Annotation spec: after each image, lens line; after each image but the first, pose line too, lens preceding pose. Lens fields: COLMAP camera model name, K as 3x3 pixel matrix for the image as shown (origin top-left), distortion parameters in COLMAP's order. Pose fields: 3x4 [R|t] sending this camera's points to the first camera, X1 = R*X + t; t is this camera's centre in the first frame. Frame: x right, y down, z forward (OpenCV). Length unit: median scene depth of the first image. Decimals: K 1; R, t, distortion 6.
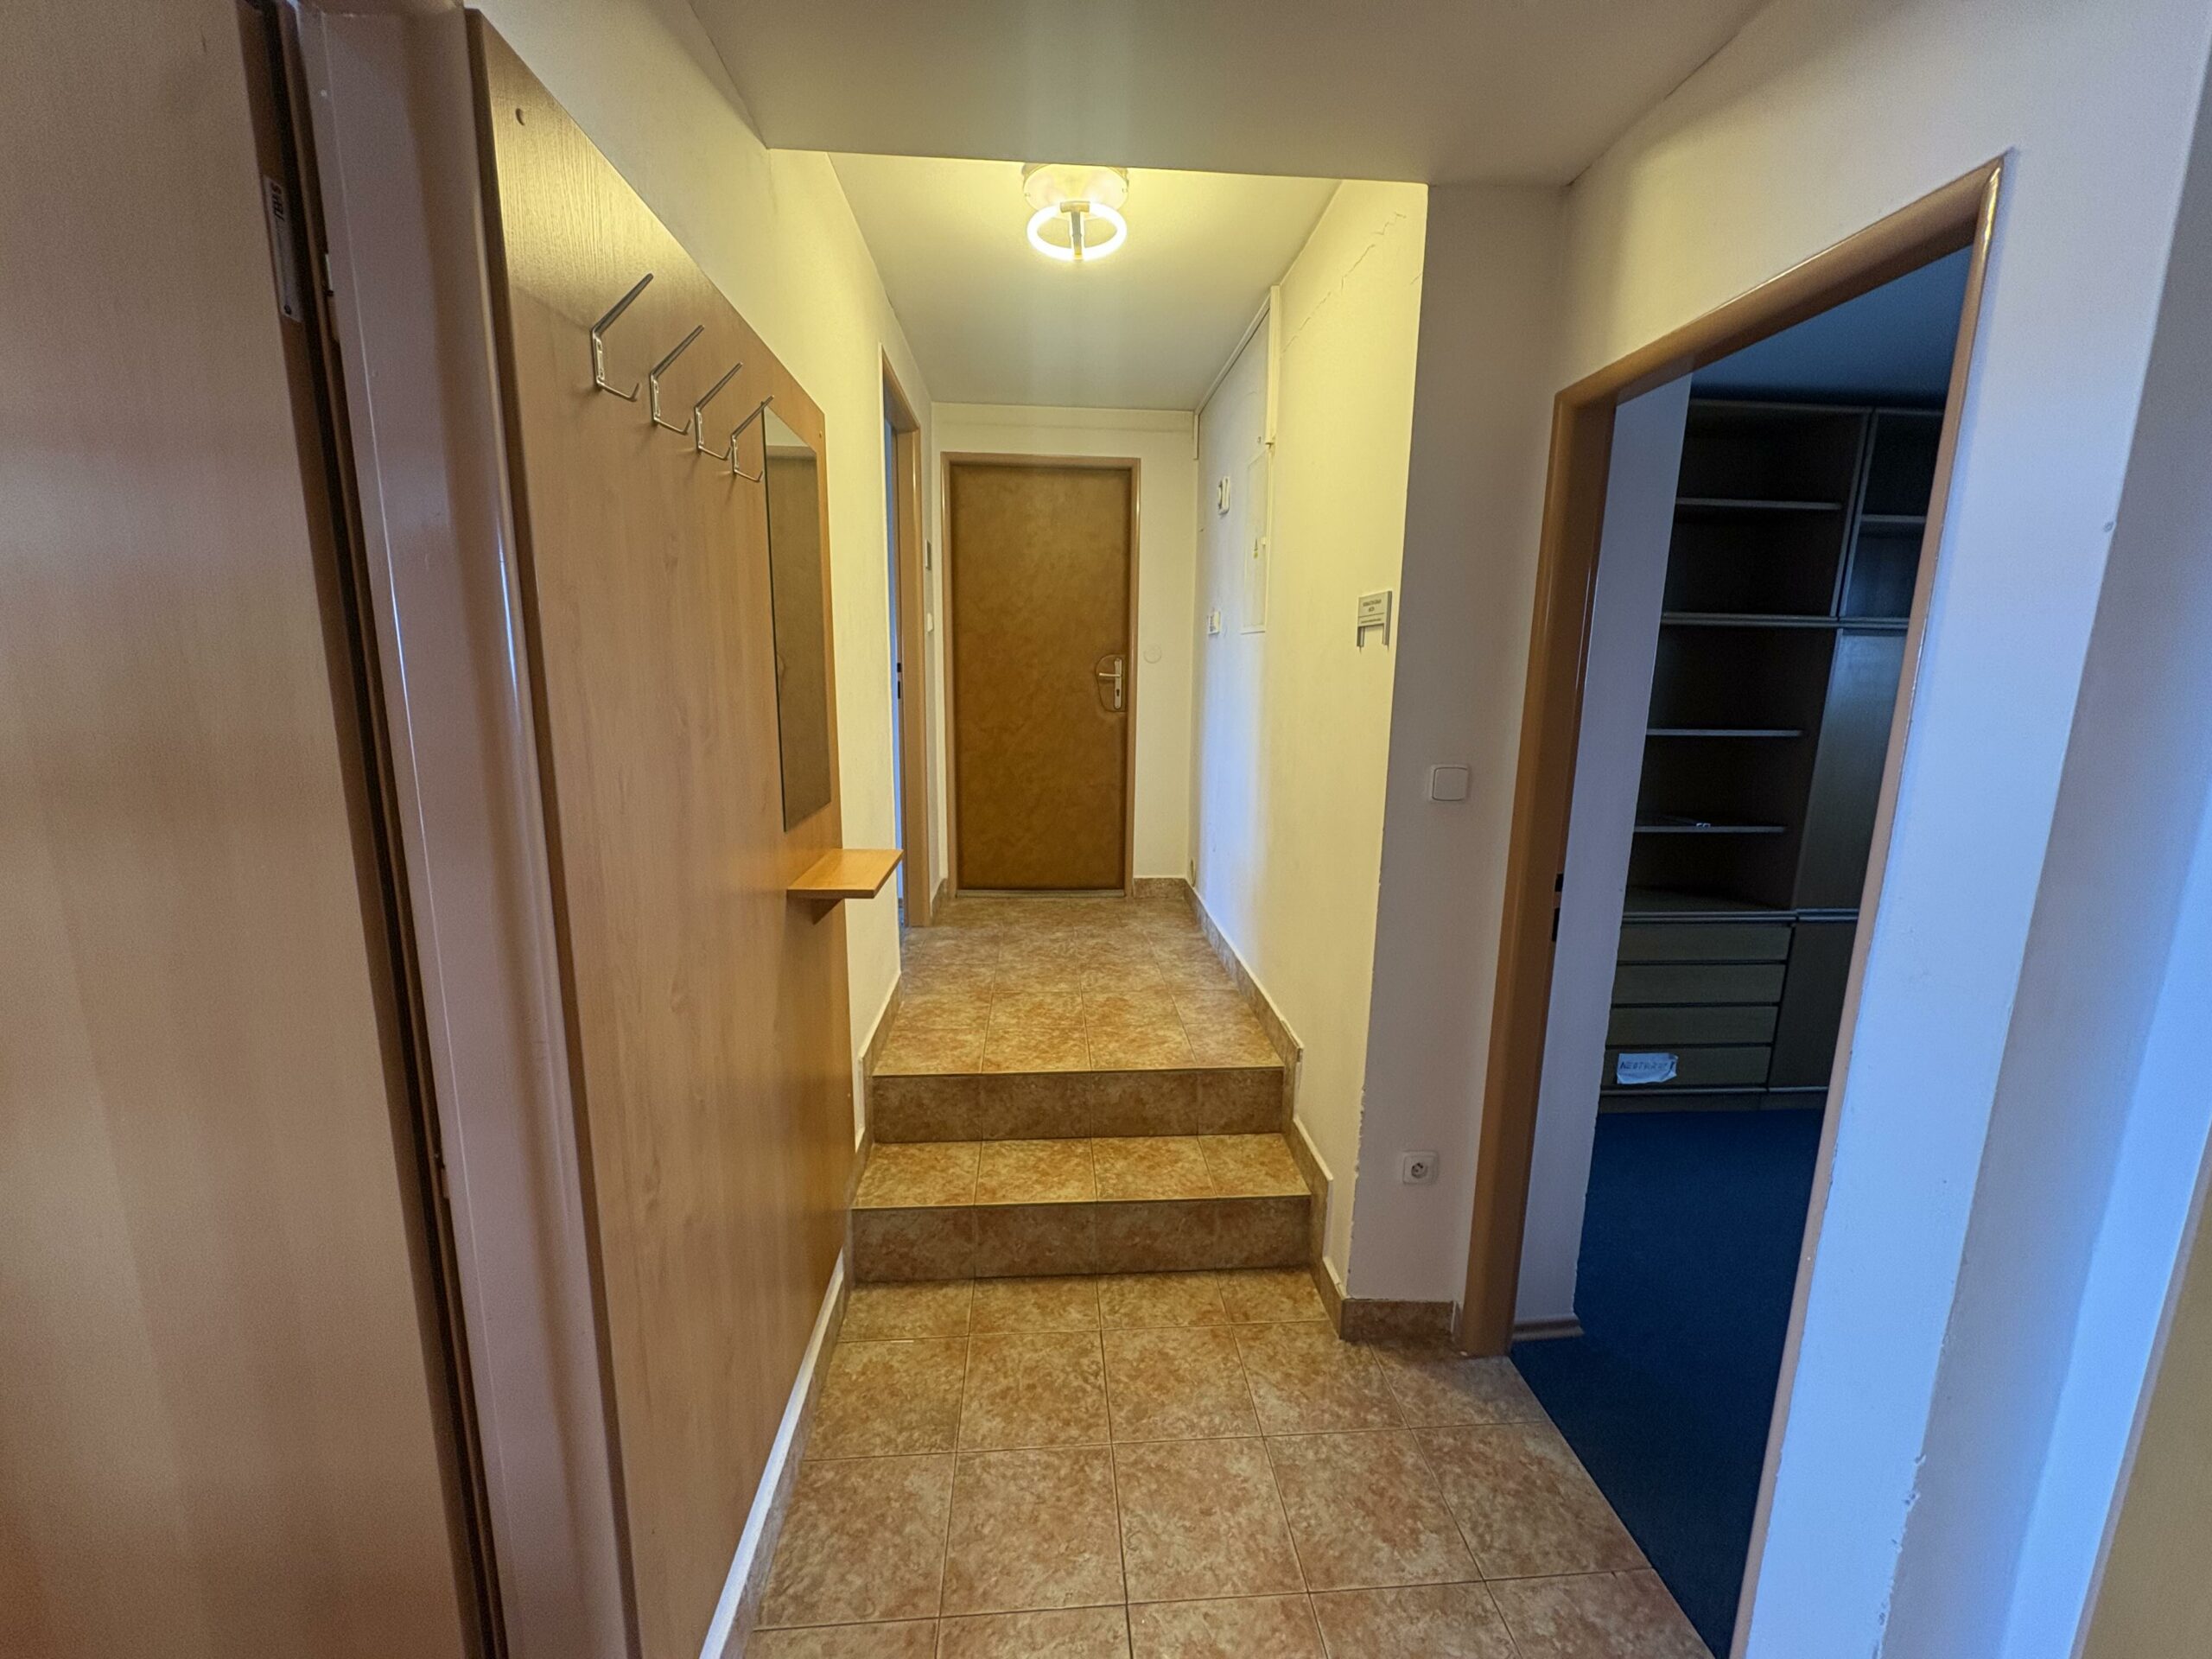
lens RADIAL K [[890.1, 0, 1100.8], [0, 890.1, 822.5], [0, 0, 1]] dist [0.008590, -0.000228]
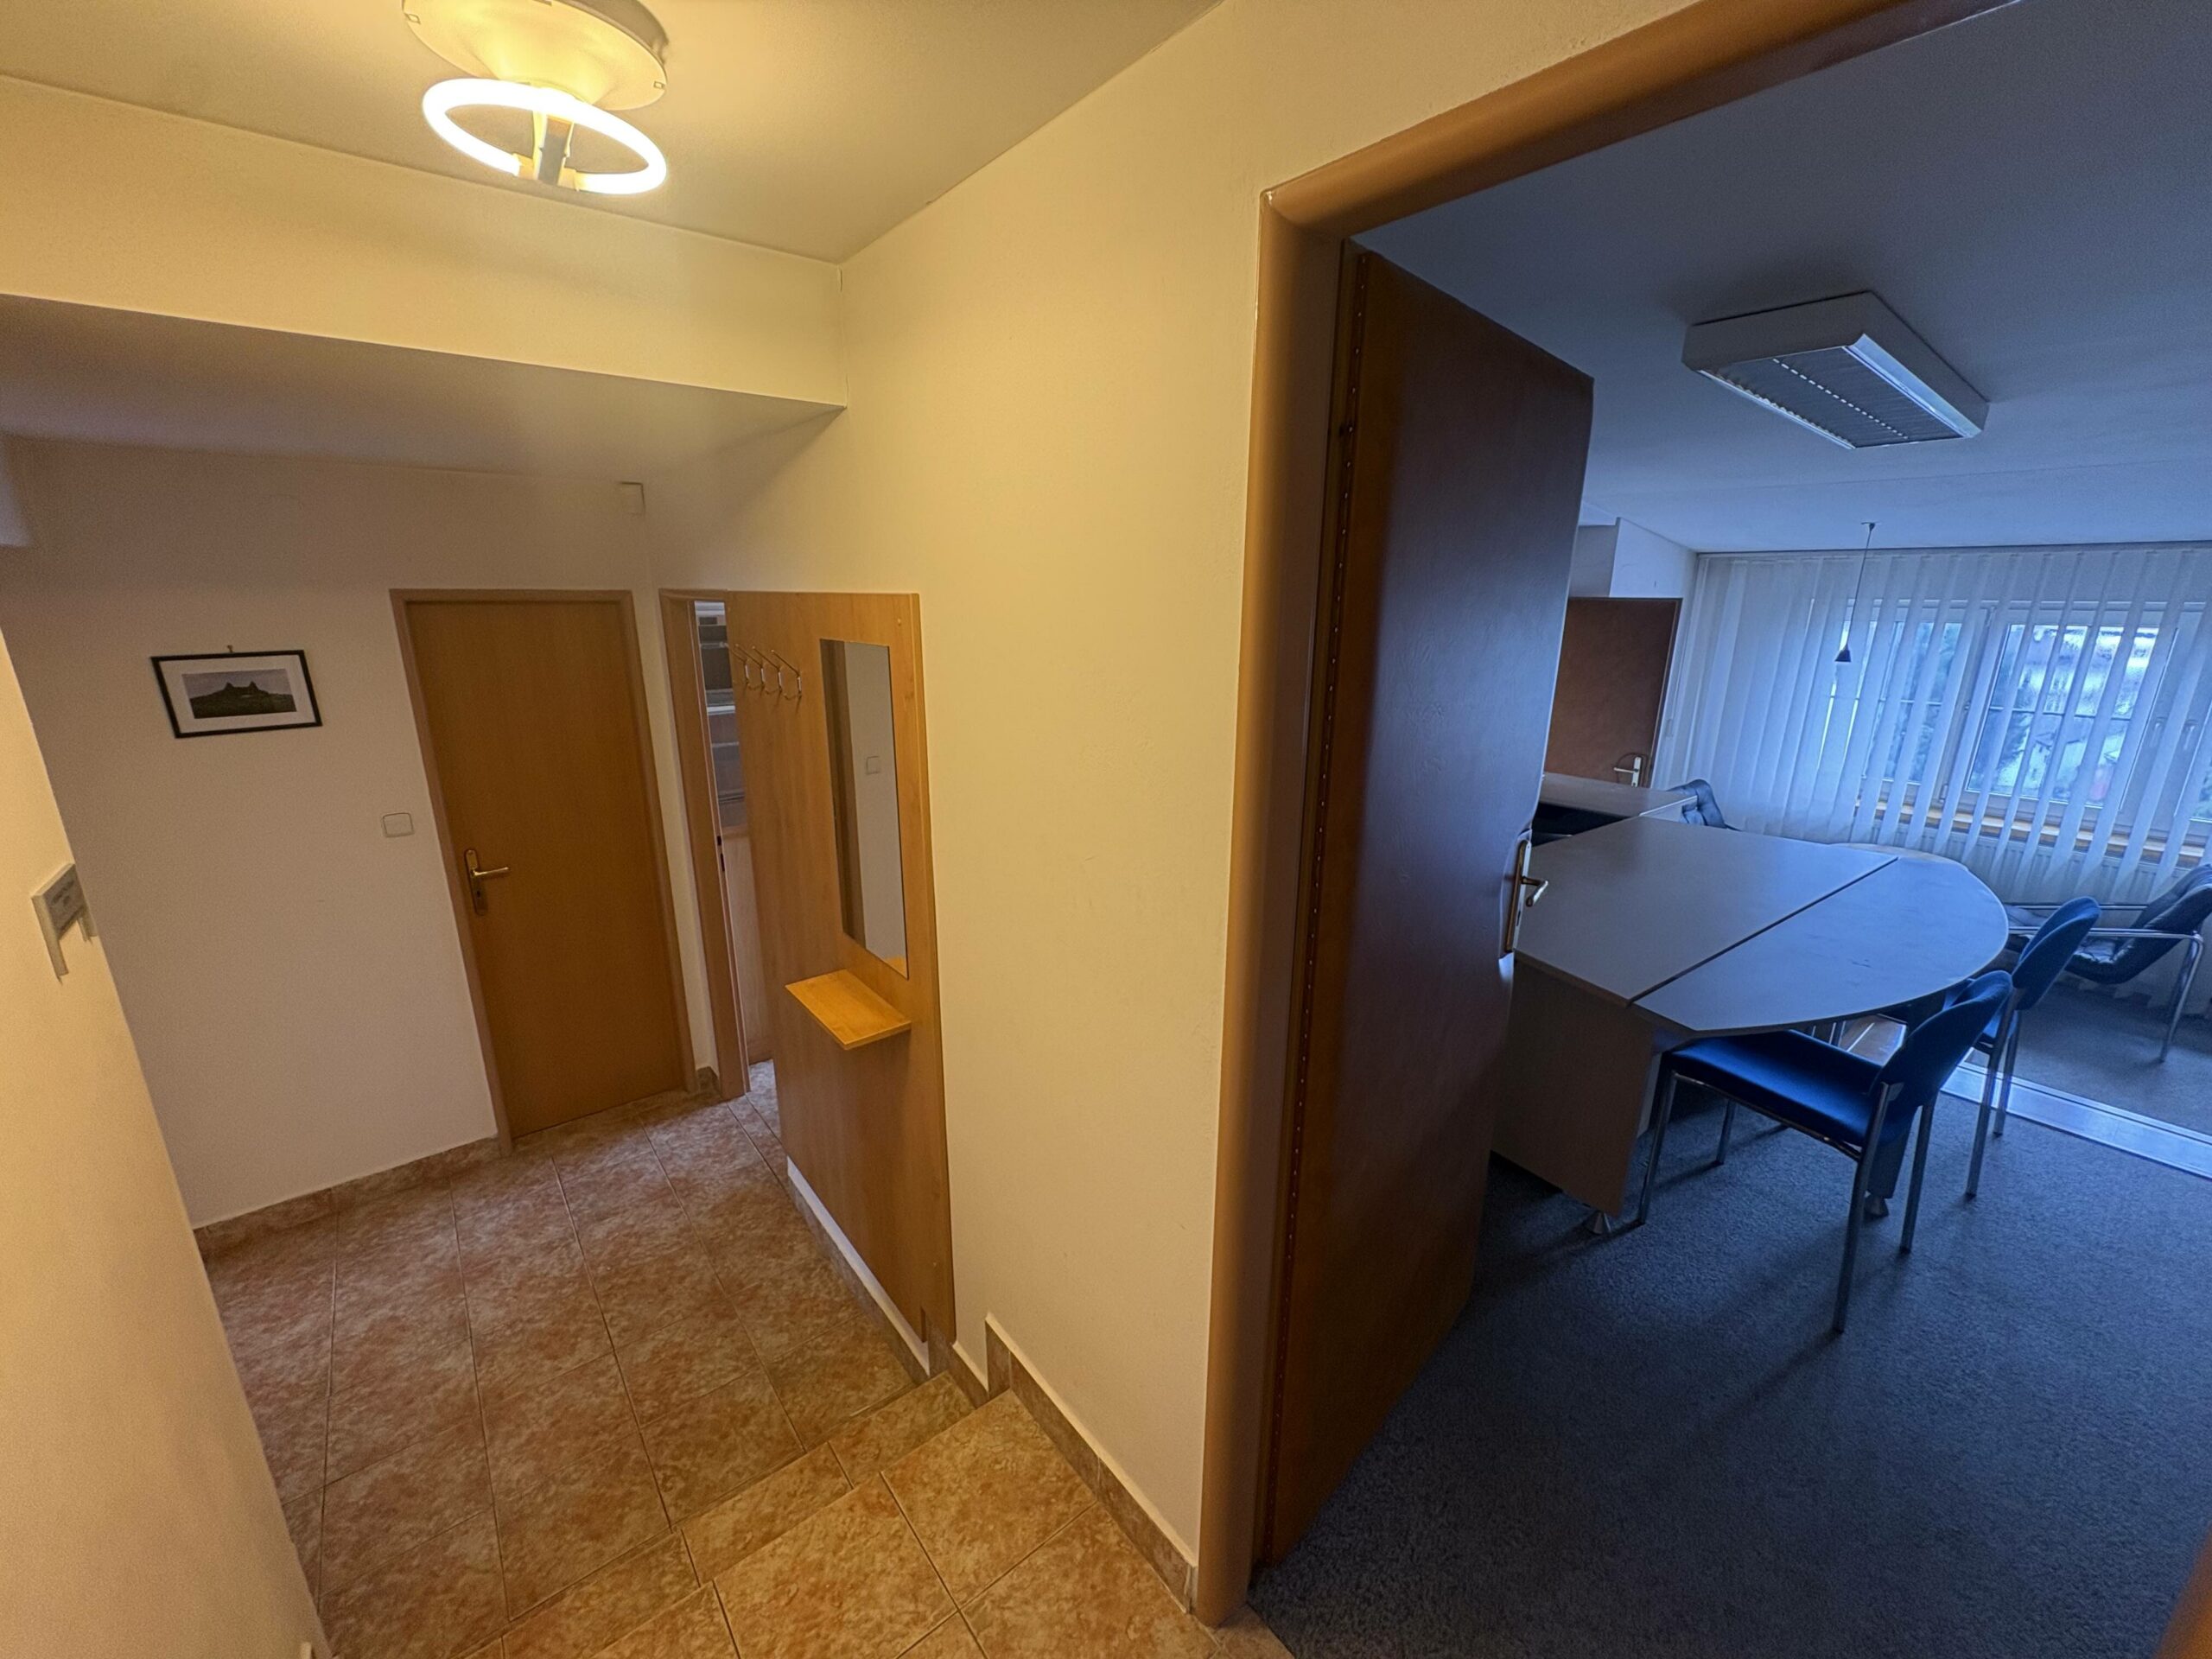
lens RADIAL K [[890.1, 0, 1104.7], [0, 890.1, 831.8], [0, 0, 1]] dist [0.008590, -0.000228]
pose [[-0.822151, 0.140205, -0.551734, 0.047976], [-0.112534, 0.910043, 0.398946, -0.612123], [0.558036, 0.390083, -0.732415, 1.833078]]
